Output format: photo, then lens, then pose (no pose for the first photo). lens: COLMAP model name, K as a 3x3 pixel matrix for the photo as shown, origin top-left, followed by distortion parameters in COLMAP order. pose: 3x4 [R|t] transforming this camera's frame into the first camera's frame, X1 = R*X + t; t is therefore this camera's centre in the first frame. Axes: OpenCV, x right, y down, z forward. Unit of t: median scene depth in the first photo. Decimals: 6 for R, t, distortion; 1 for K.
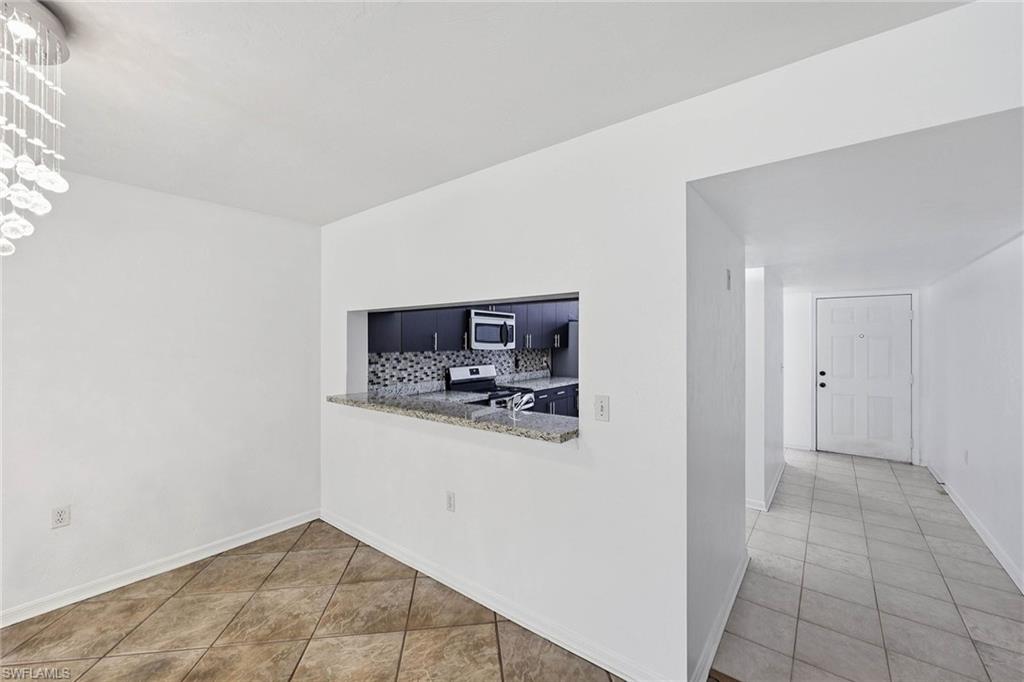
lens RADIAL K [[413.9, 0, 514.0], [0, 413.9, 336.9], [0, 0, 1]] dist [-0.001707, -0.000059]
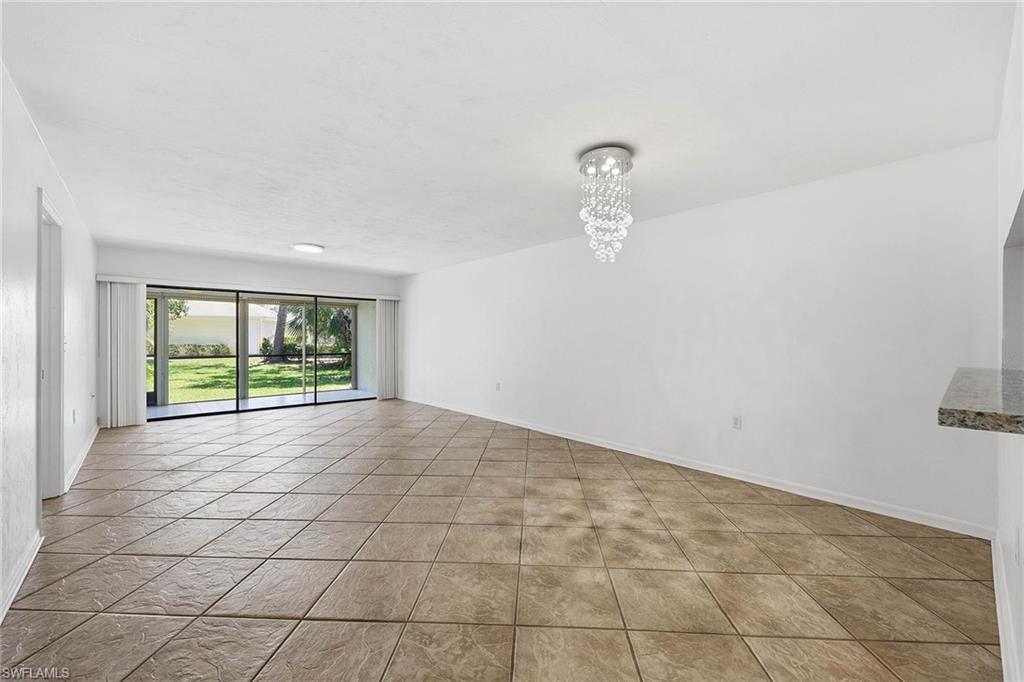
lens RADIAL K [[417.6, 0, 512.6], [0, 417.6, 339.9], [0, 0, 1]] dist [-0.000140, 0.000508]
pose [[-0.183272, 0.006966, -0.983038, 0.596171], [0.000732, 0.999976, 0.006950, 0.118354], [0.983062, 0.000554, -0.183273, 0.459788]]
